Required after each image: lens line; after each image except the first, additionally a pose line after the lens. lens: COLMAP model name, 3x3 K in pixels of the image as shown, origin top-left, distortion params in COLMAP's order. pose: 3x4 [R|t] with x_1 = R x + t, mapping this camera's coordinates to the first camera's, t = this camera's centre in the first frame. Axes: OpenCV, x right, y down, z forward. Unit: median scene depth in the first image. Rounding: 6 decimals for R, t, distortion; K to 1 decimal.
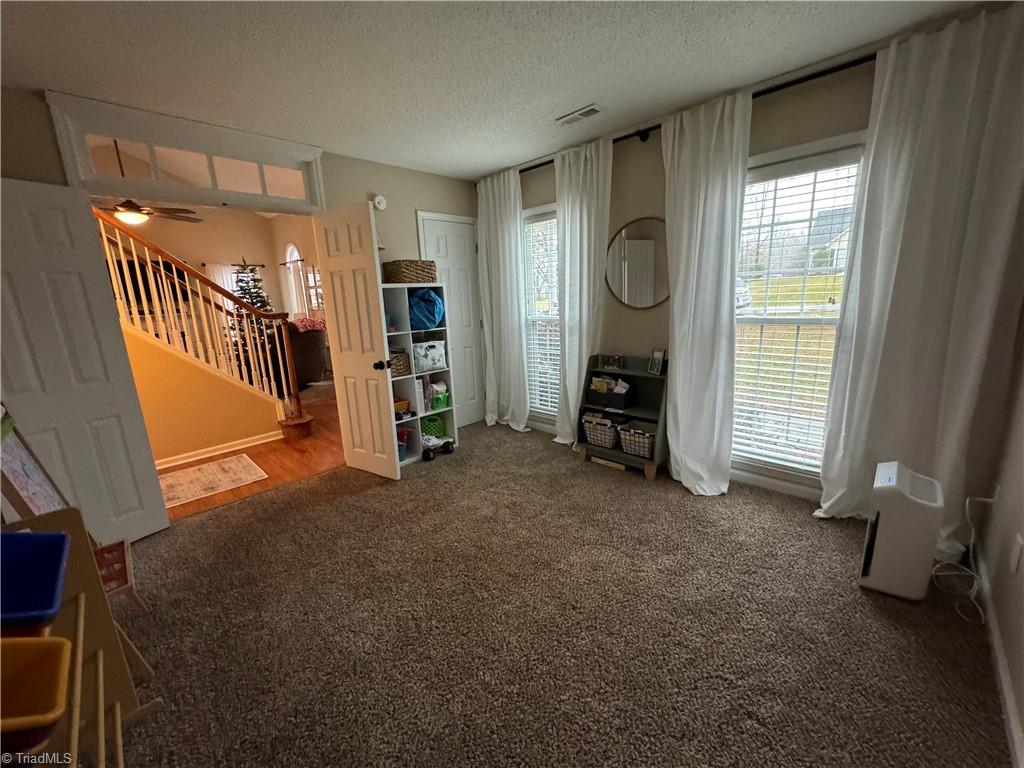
lens RADIAL K [[407.3, 0, 511.6], [0, 407.3, 382.9], [0, 0, 1]] dist [-0.002233, -0.000095]
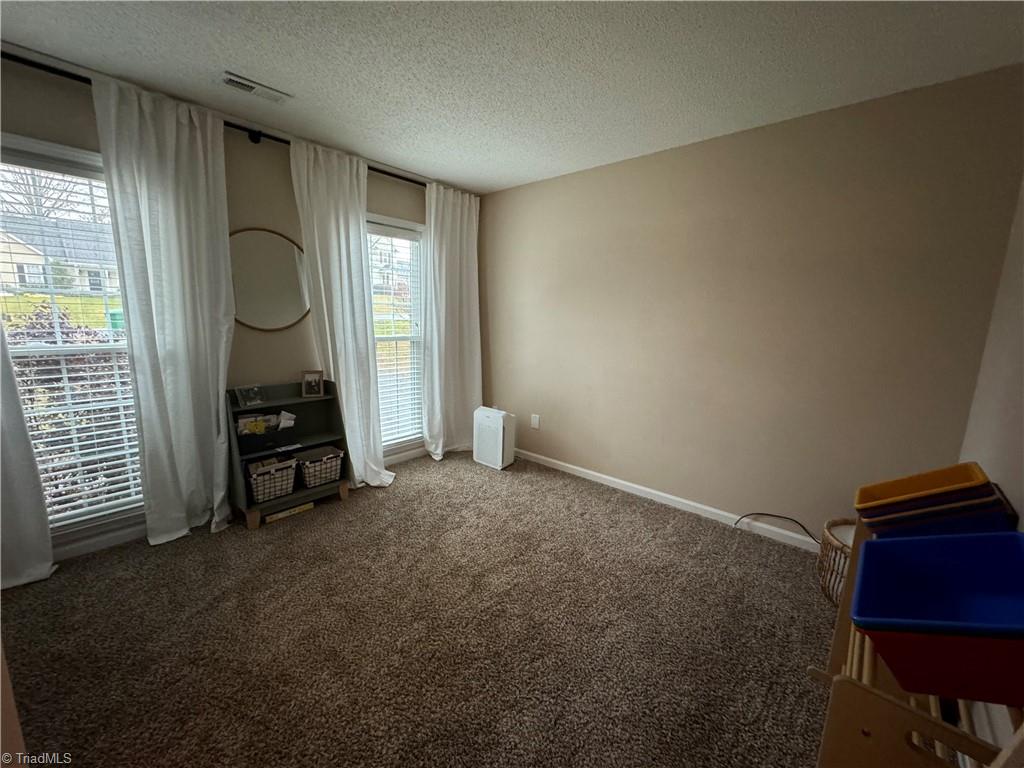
lens RADIAL K [[407.3, 0, 511.6], [0, 407.3, 382.9], [0, 0, 1]] dist [-0.002233, -0.000095]
pose [[-0.048249, -0.131657, 0.990120, -0.617126], [0.182652, 0.973397, 0.138334, -0.101118], [-0.981993, 0.187522, -0.022918, 0.545115]]
